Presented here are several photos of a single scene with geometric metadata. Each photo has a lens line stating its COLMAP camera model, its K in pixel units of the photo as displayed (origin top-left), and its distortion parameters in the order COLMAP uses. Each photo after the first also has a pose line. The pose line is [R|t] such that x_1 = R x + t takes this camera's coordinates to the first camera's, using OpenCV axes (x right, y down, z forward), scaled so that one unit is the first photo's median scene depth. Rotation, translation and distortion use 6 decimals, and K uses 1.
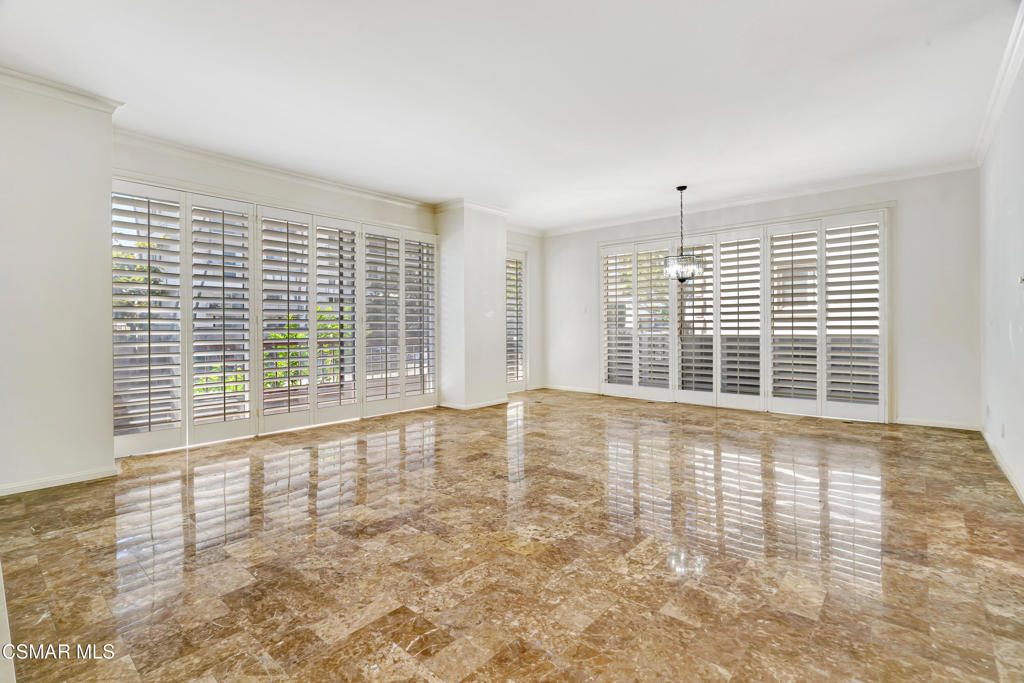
lens RADIAL K [[470.3, 0, 506.0], [0, 470.3, 334.0], [0, 0, 1]] dist [-0.005282, 0.000946]
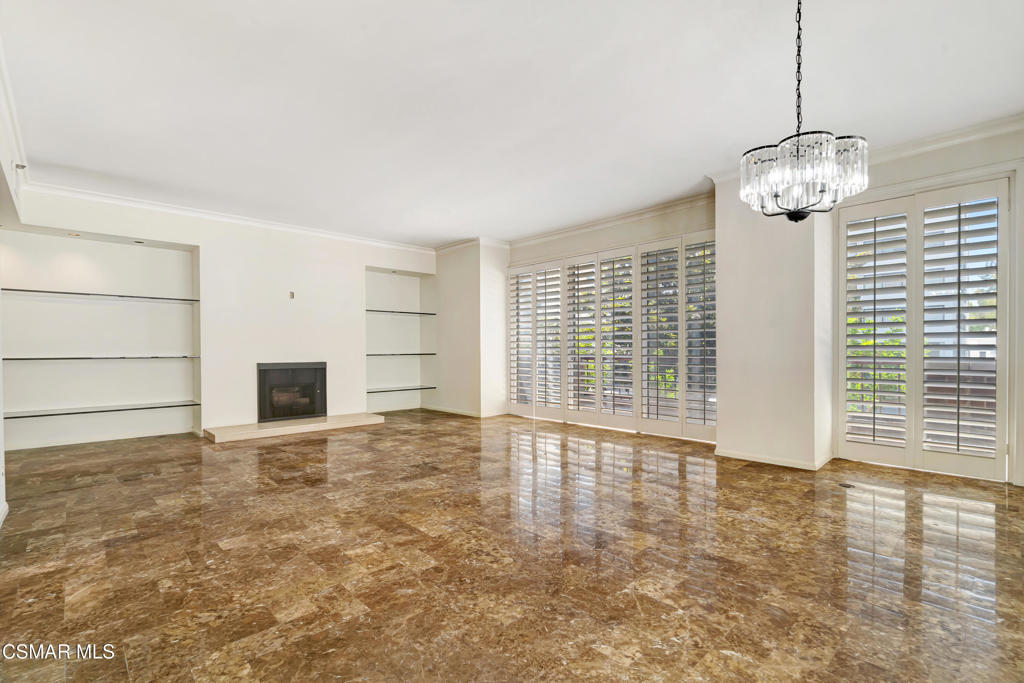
lens RADIAL K [[470.3, 0, 506.0], [0, 470.3, 347.4], [0, 0, 1]] dist [-0.005282, 0.000946]
pose [[-0.096290, 0.005527, -0.995338, 1.775946], [-0.004715, 0.999971, 0.006009, -0.031841], [0.995342, 0.005272, -0.096261, 1.904906]]
